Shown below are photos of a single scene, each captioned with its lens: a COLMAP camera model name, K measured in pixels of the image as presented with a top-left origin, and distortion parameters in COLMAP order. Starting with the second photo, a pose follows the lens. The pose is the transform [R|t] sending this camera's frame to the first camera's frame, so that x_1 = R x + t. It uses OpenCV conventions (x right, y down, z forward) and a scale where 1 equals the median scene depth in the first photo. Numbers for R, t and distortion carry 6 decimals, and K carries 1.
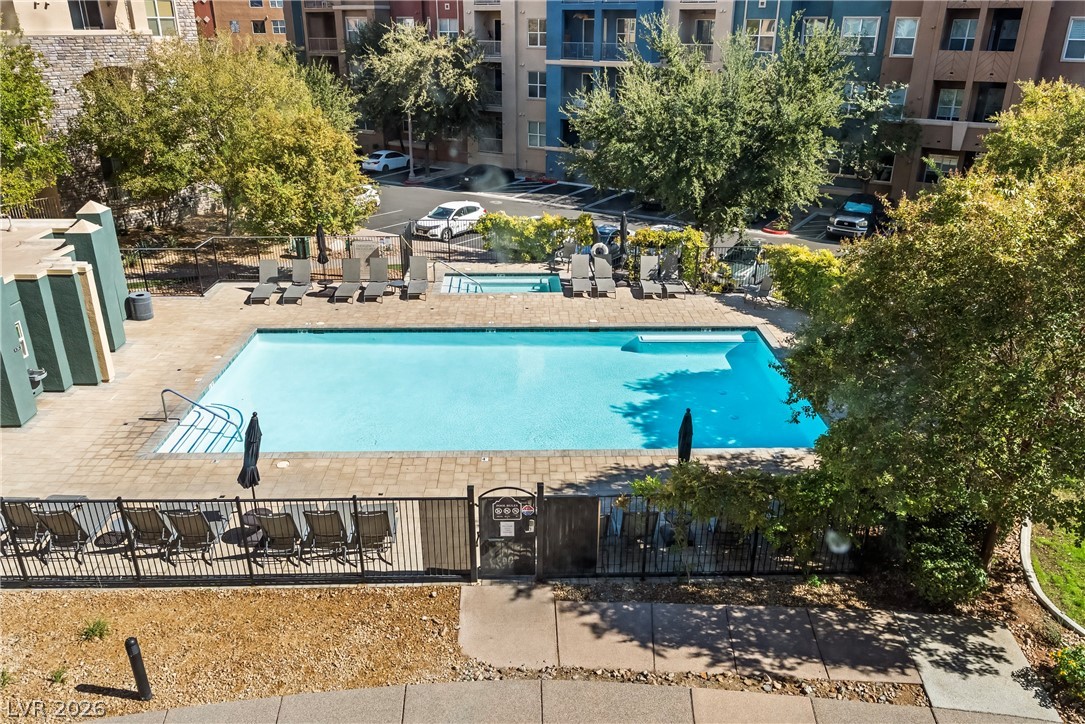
lens RADIAL K [[780.9, 0, 542.6], [0, 780.9, 353.1], [0, 0, 1]] dist [0.005365, 0.002411]
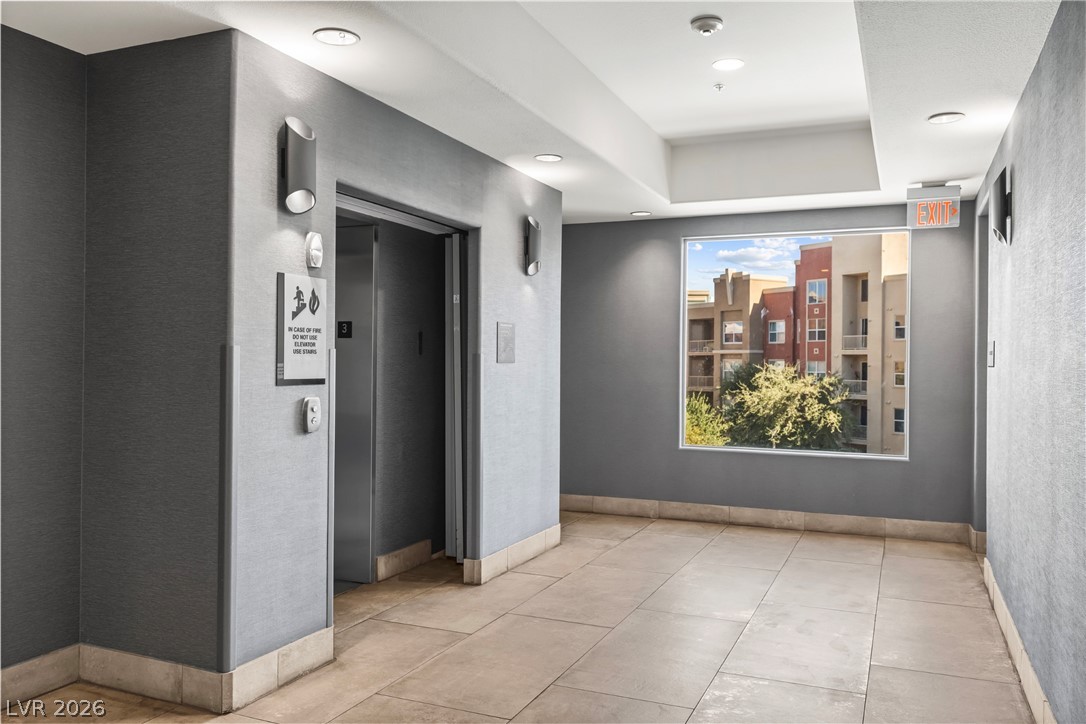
lens RADIAL K [[867.5, 0, 545.4], [0, 867.5, 361.4], [0, 0, 1]] dist [-0.017416, -0.002223]
pose [[0.911536, 0.005642, -0.411181, 0.032828], [-0.166826, 0.919000, -0.357222, 0.071857], [0.375860, 0.394216, 0.838644, -0.166188]]
